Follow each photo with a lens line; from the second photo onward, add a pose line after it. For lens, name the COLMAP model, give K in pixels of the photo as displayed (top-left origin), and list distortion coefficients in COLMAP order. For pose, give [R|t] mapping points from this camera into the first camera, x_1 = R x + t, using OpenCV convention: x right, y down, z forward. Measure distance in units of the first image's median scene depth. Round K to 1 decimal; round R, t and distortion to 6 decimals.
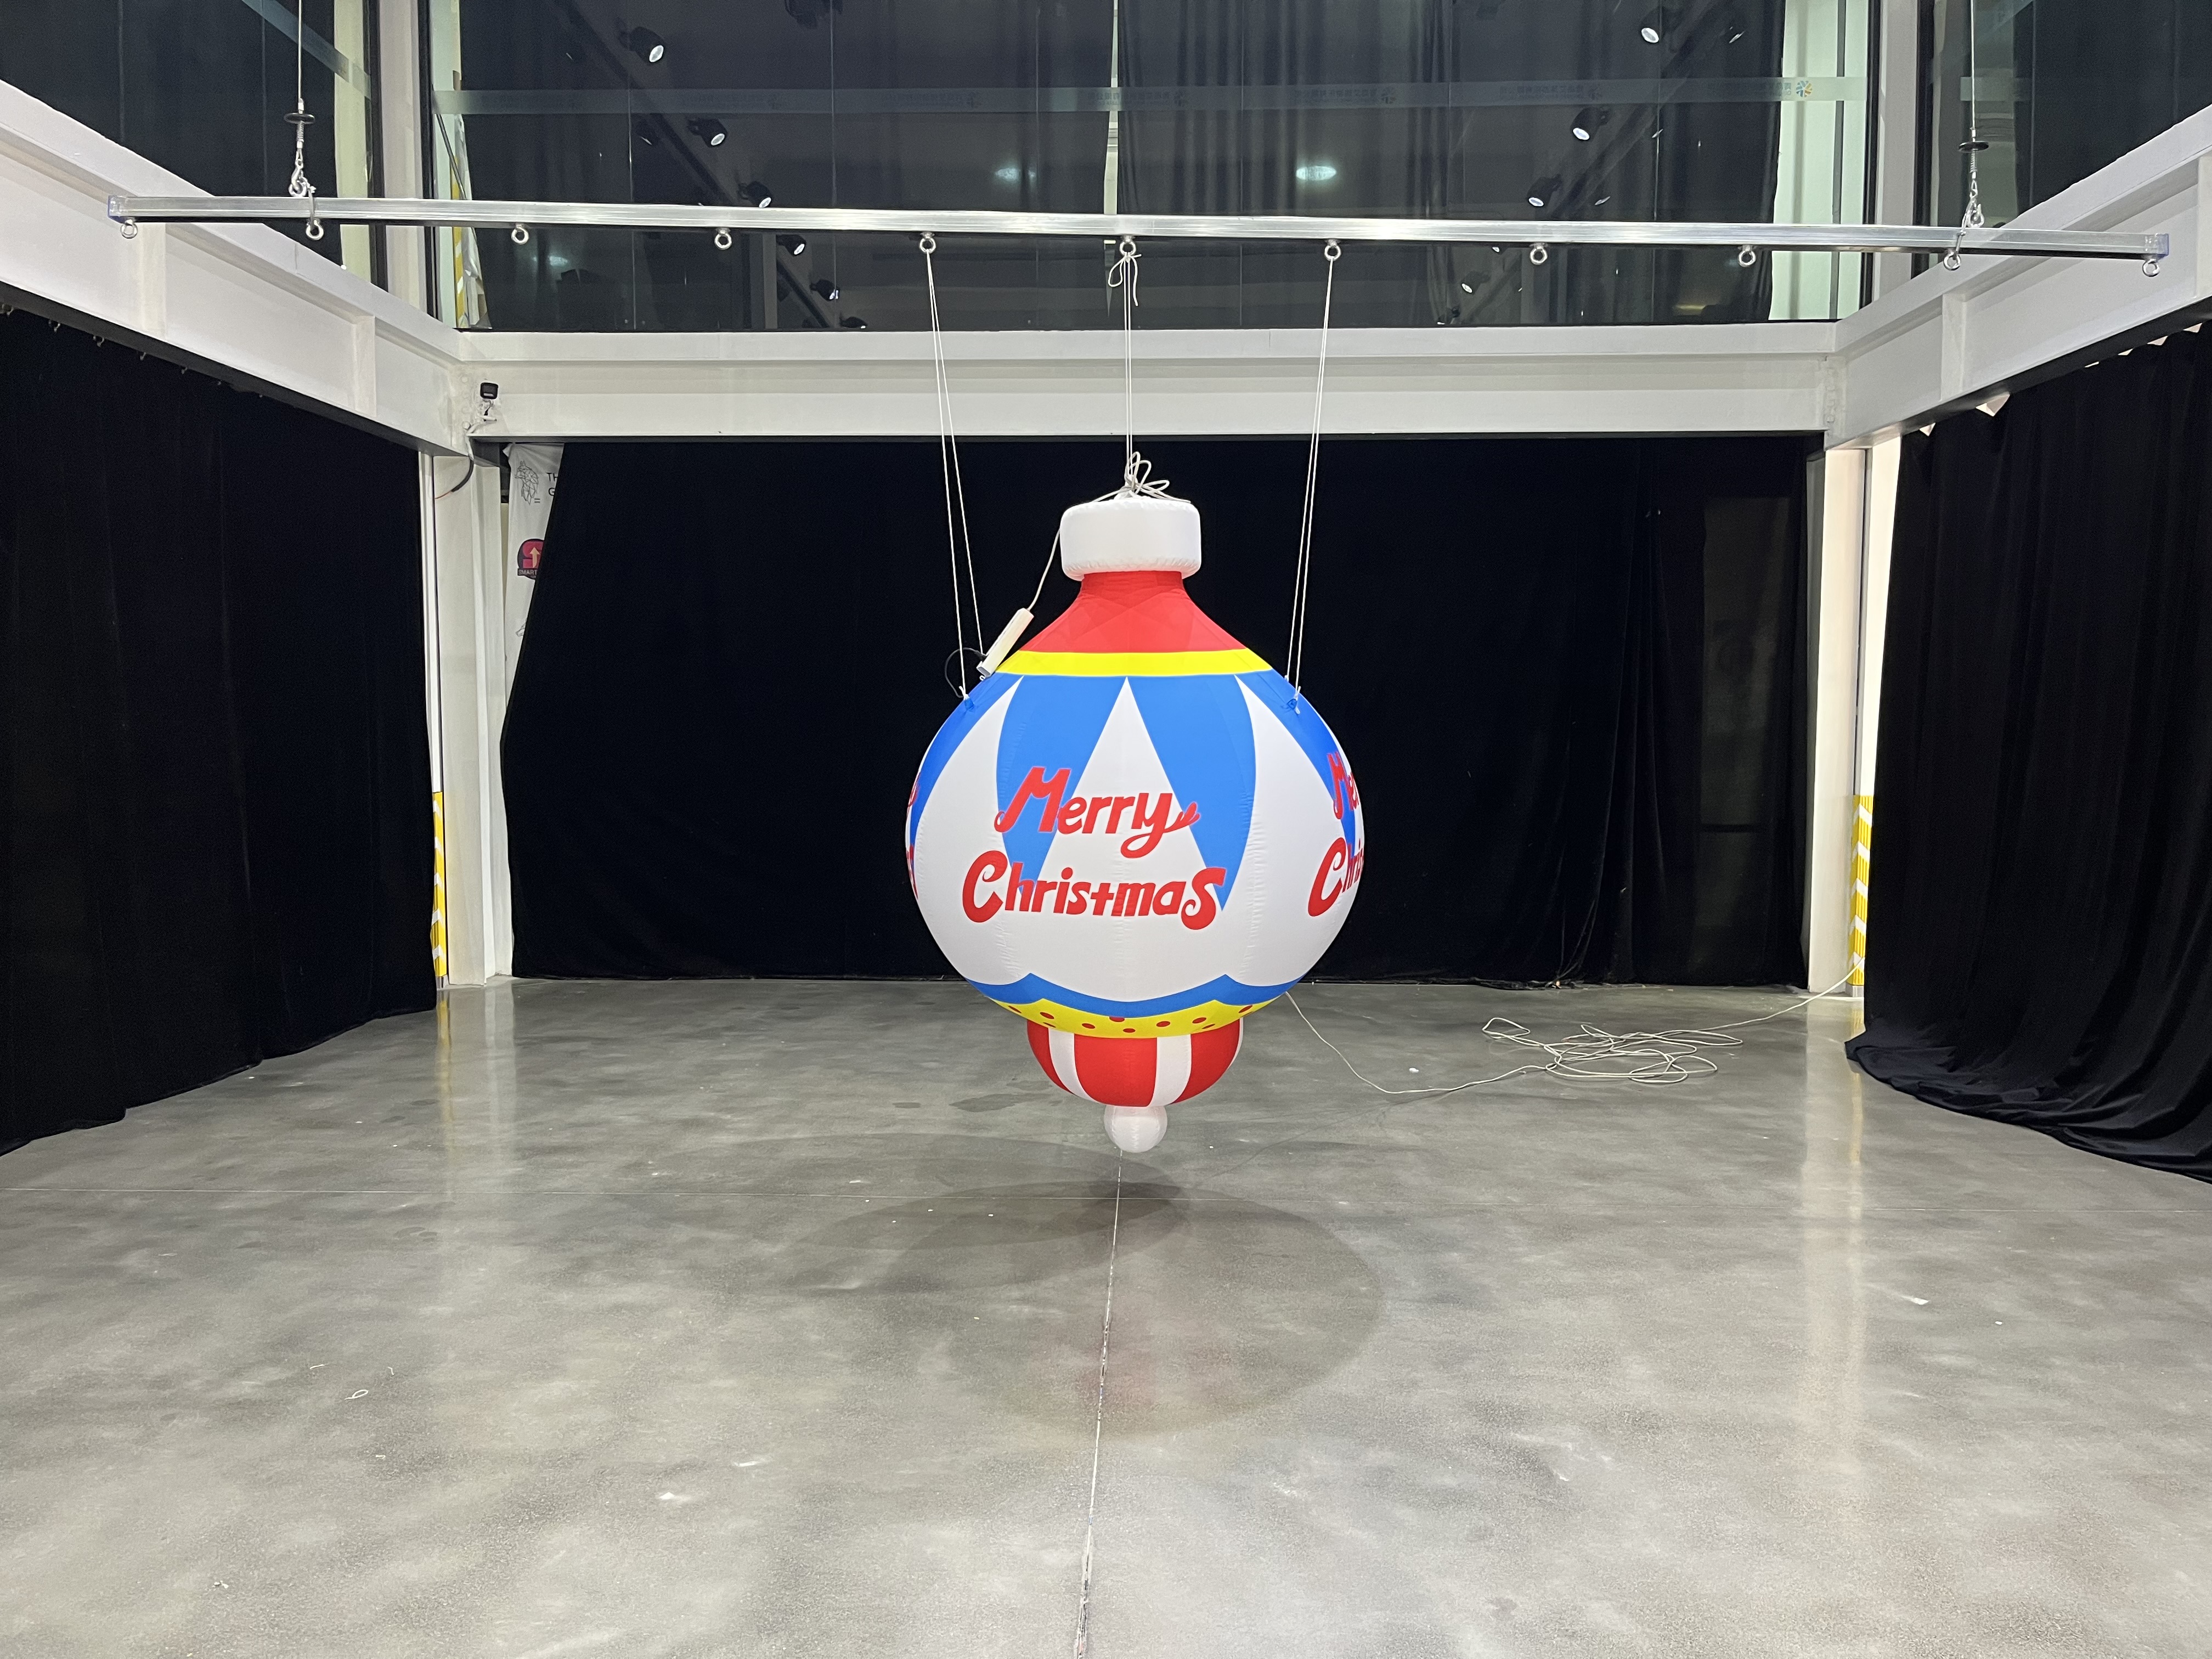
lens RADIAL K [[1693.6, 0, 1121.2], [0, 1693.6, 850.7], [0, 0, 1]] dist [0.054152, -0.076748]
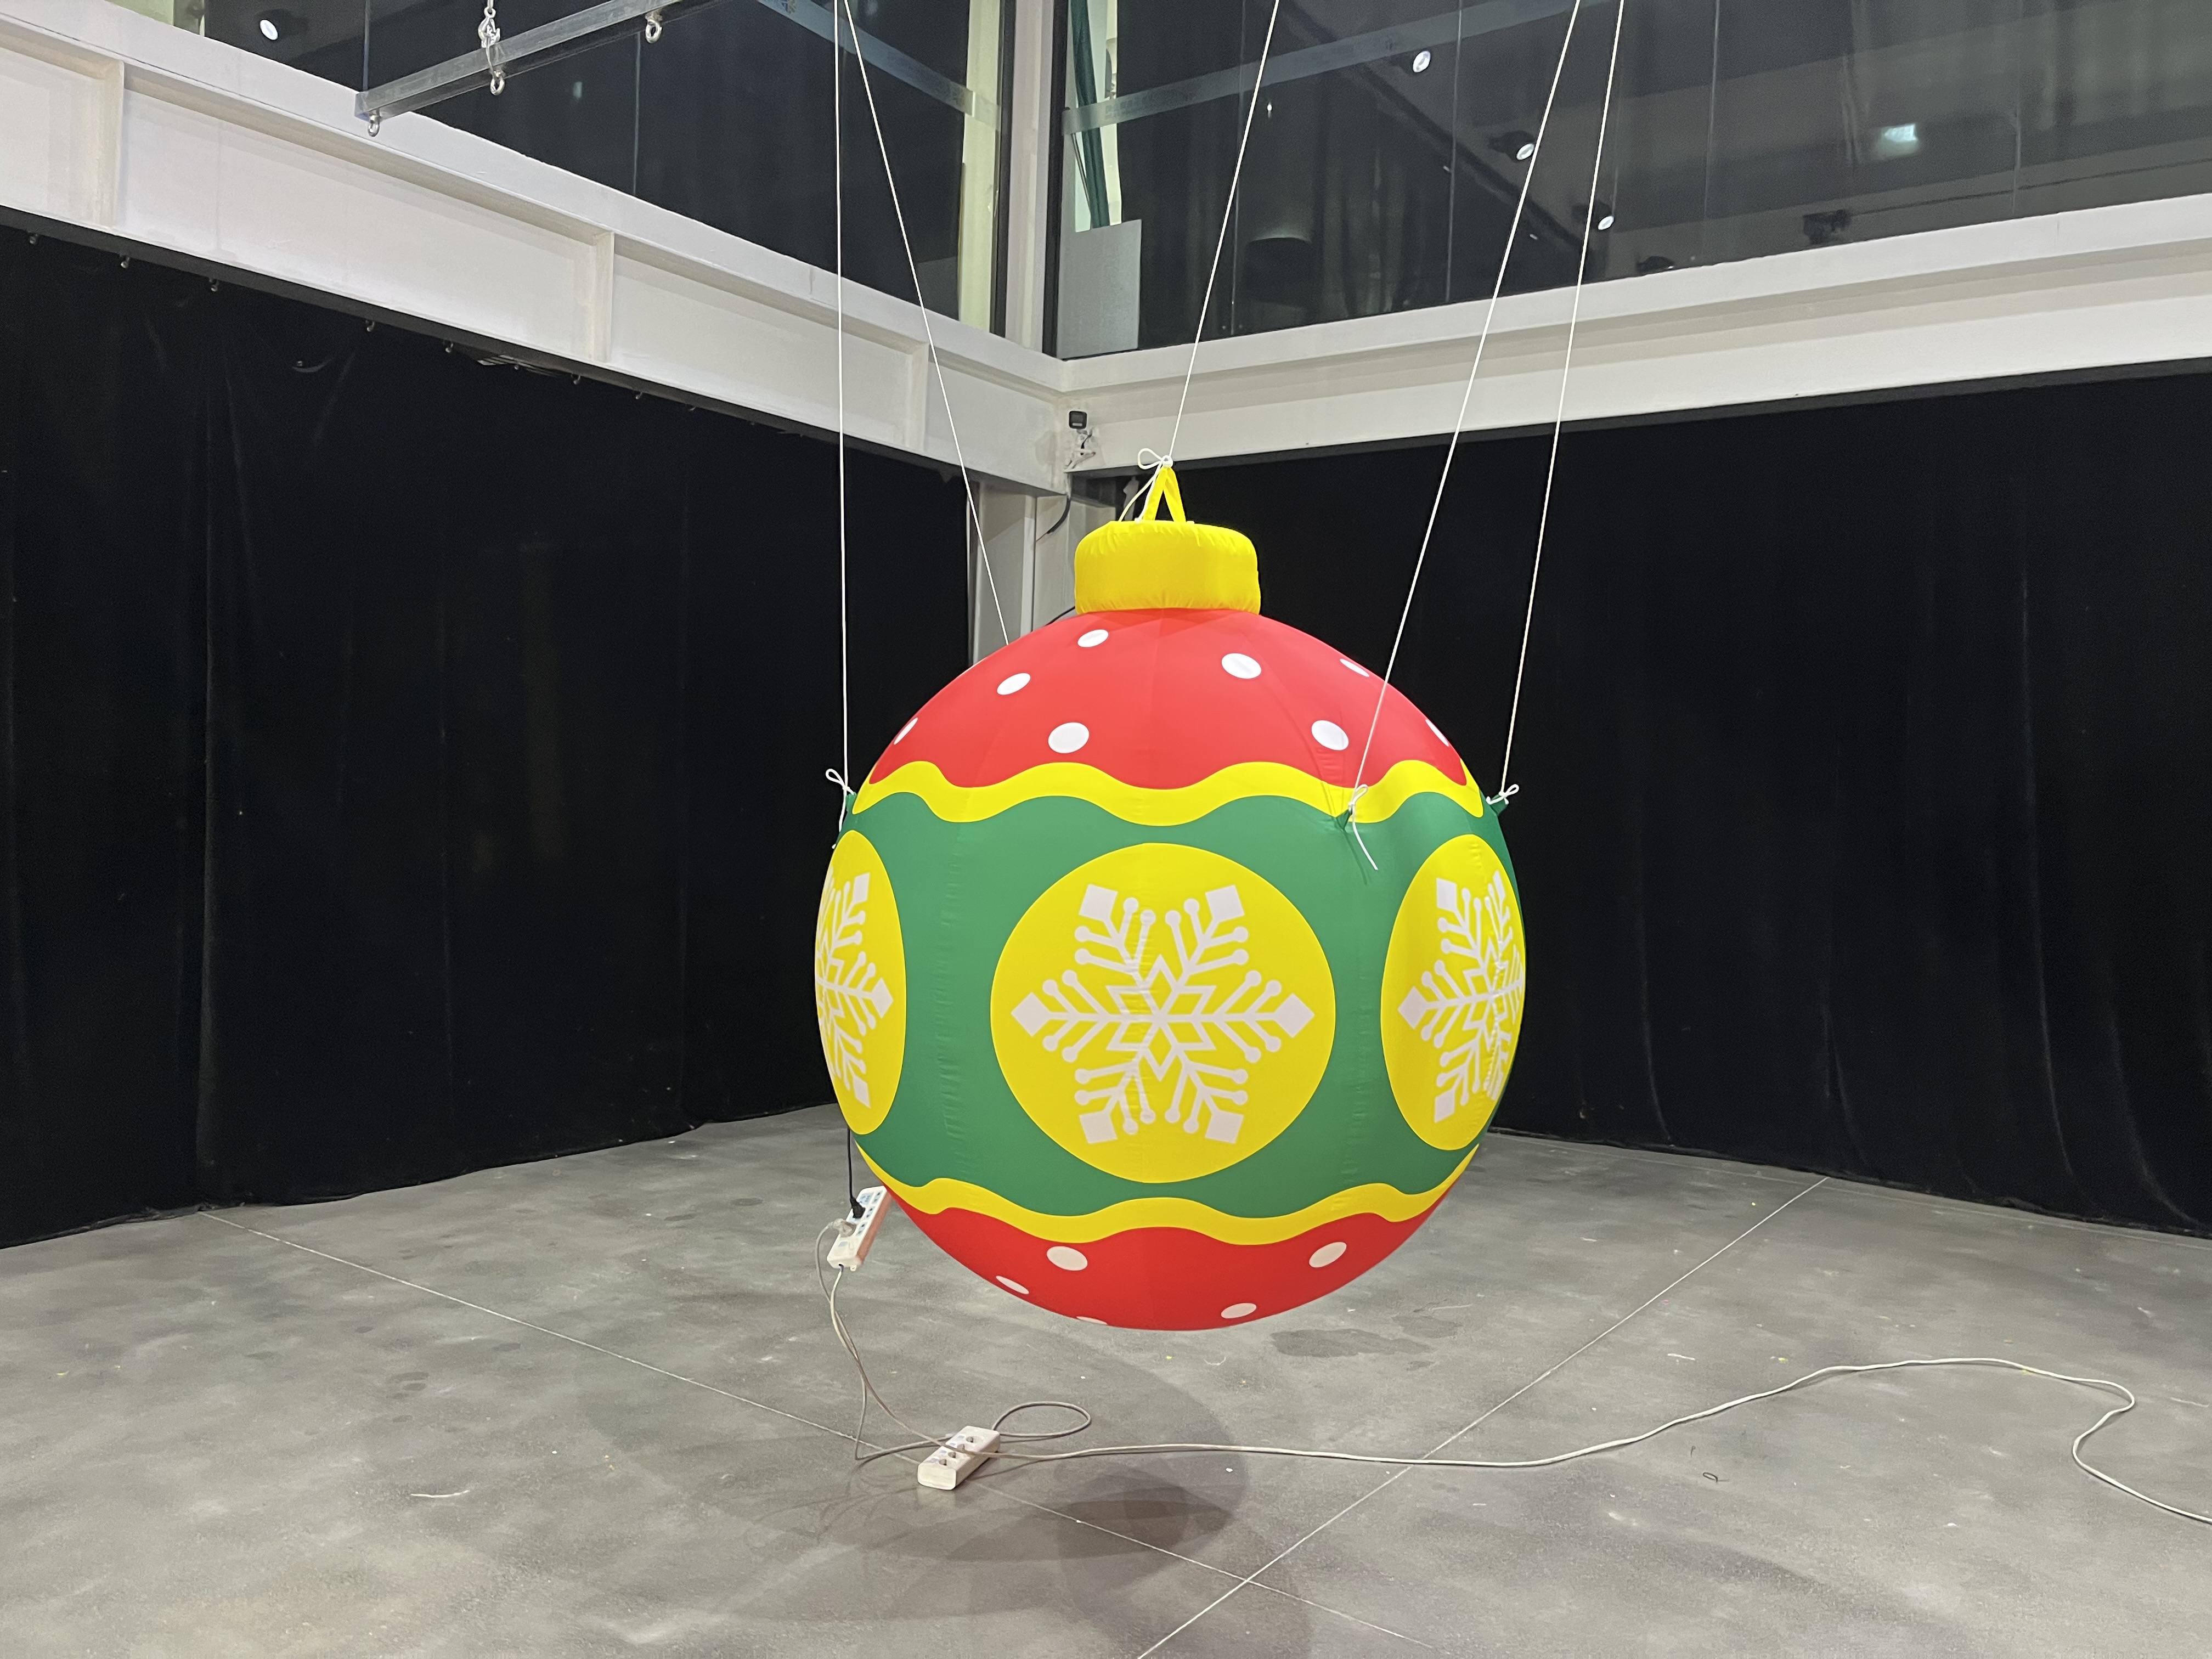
lens RADIAL K [[1691.0, 0, 1120.2], [0, 1691.0, 831.2], [0, 0, 1]] dist [0.062839, -0.092270]
pose [[0.827419, 0.044246, -0.559839, 0.250660], [-0.079921, 0.996022, -0.039401, -0.024065], [0.555868, 0.077344, 0.827664, 0.415876]]
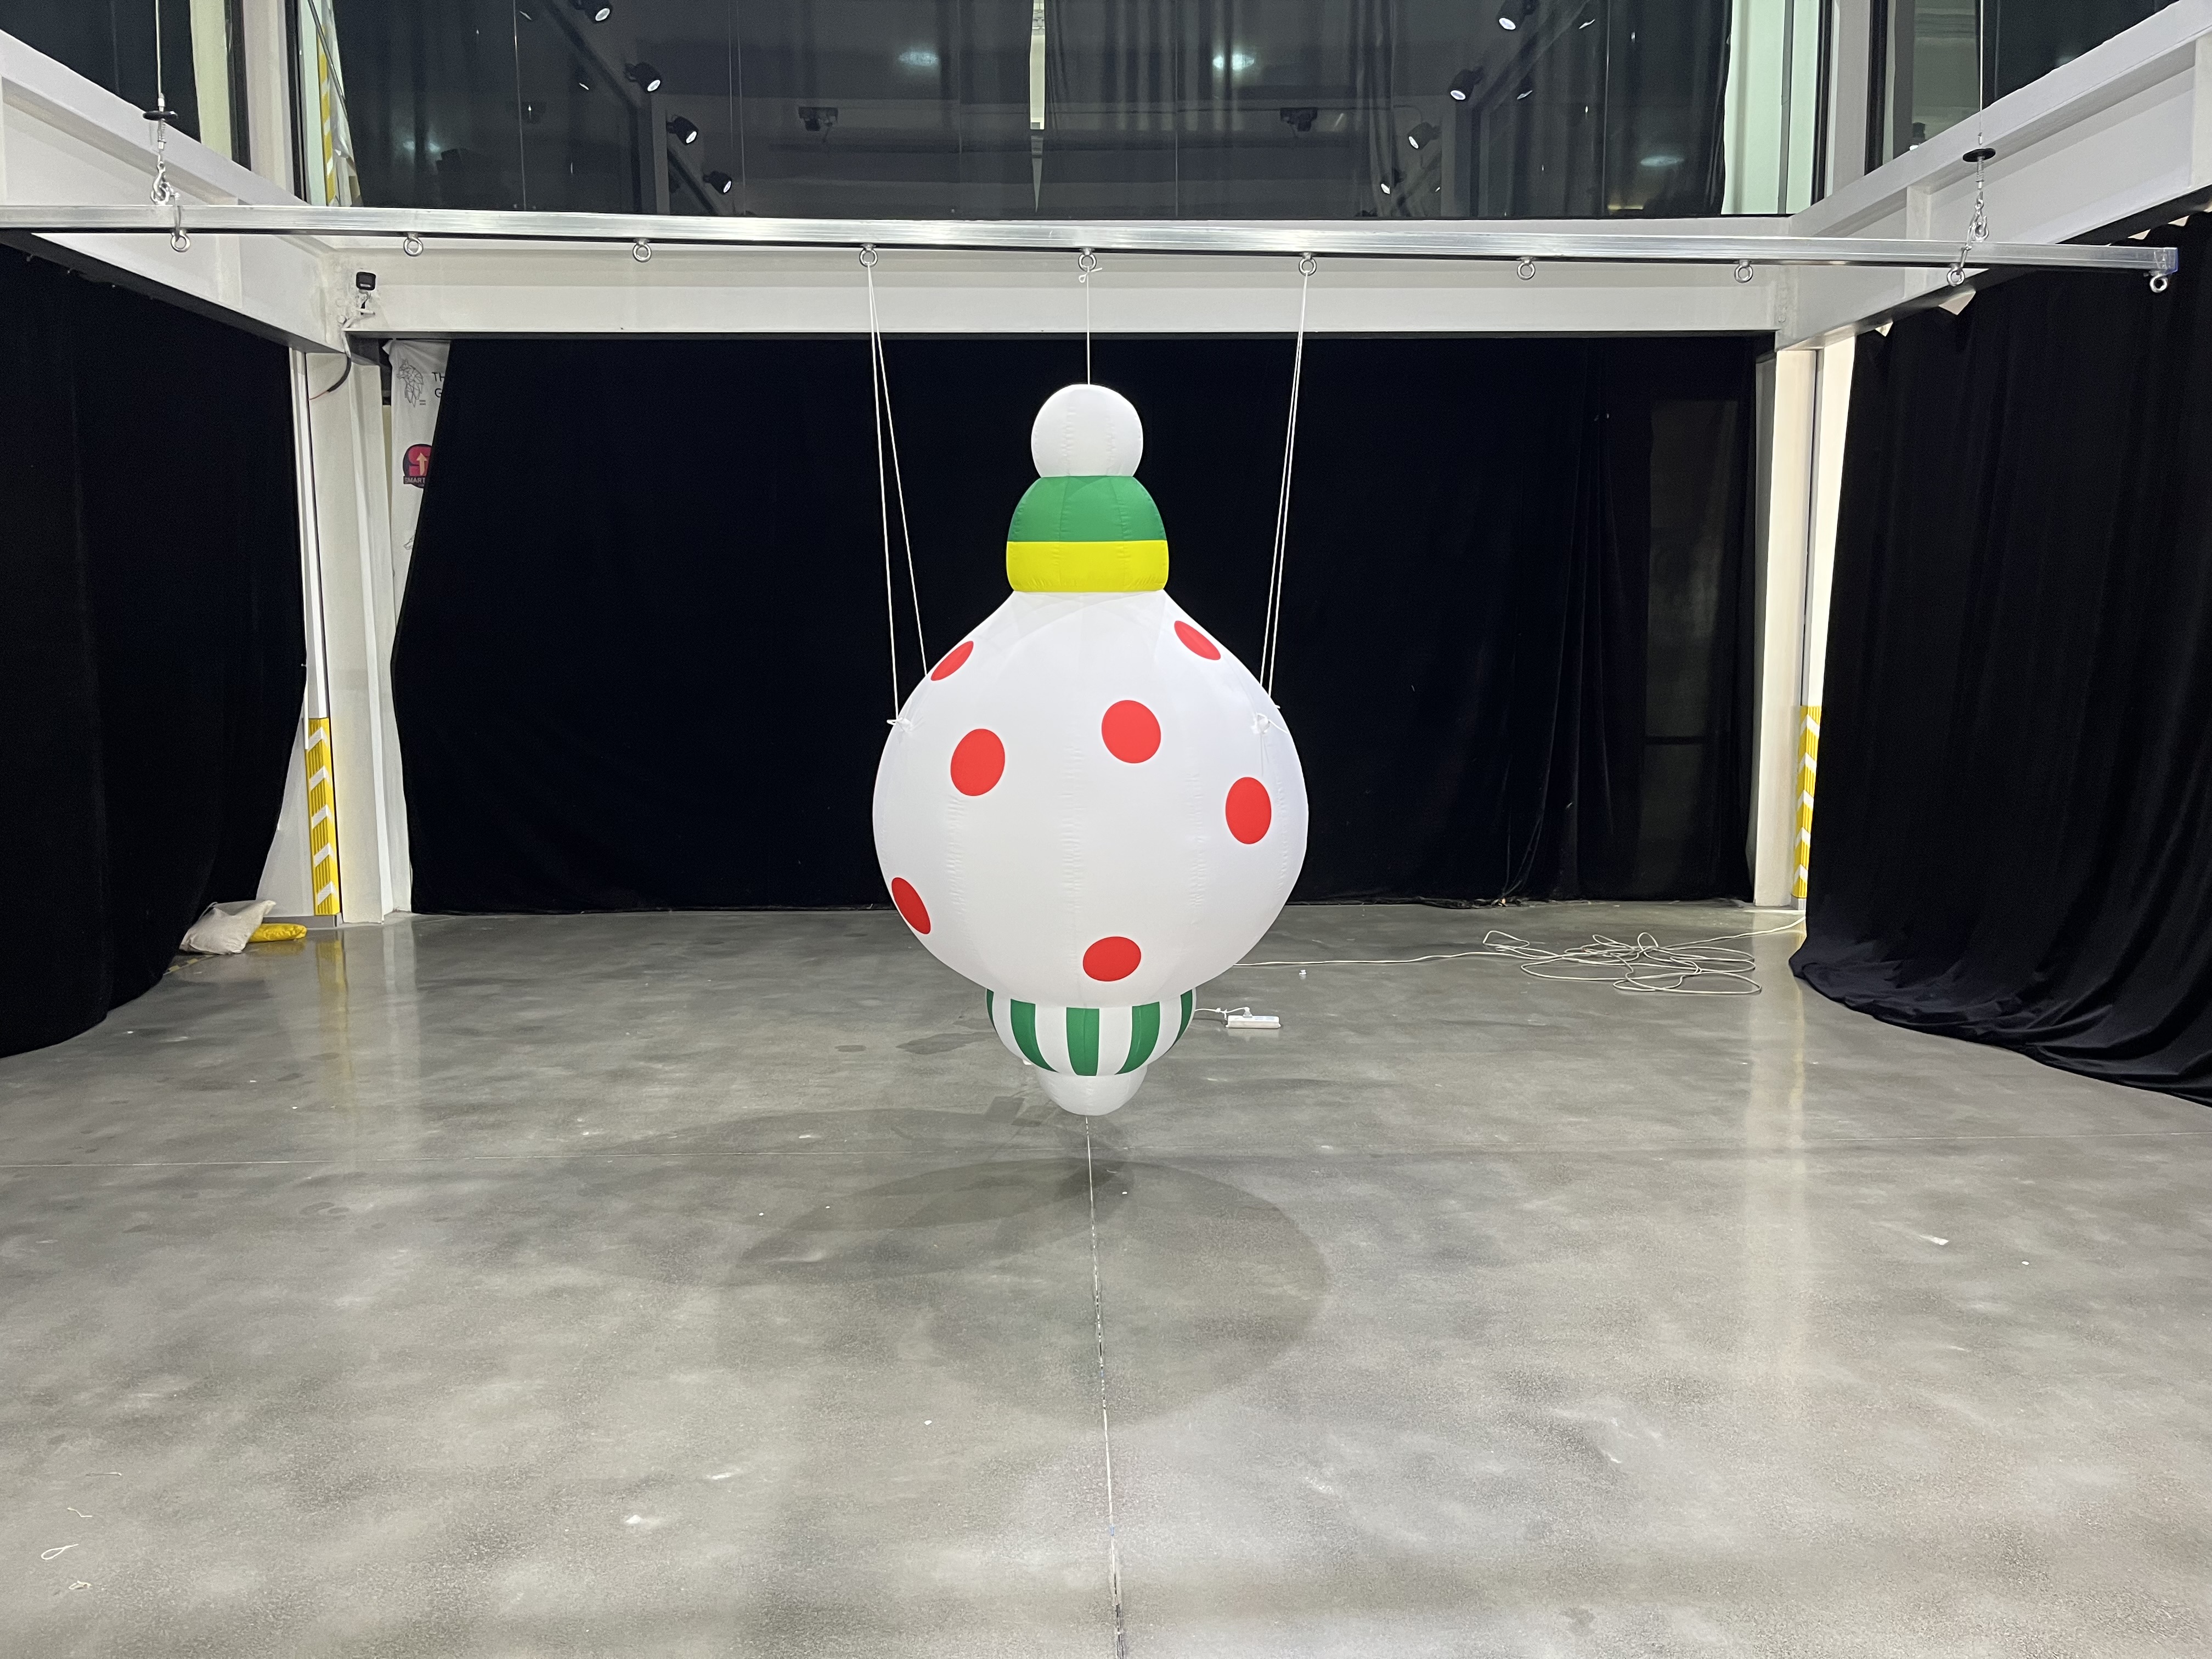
lens RADIAL K [[1690.4, 0, 1125.8], [0, 1690.4, 842.1], [0, 0, 1]] dist [0.059821, -0.092449]
pose [[0.998005, -0.015107, 0.061308, -0.032686], [0.012213, 0.998806, 0.047302, -0.008085], [-0.061949, -0.046459, 0.996997, 0.062255]]
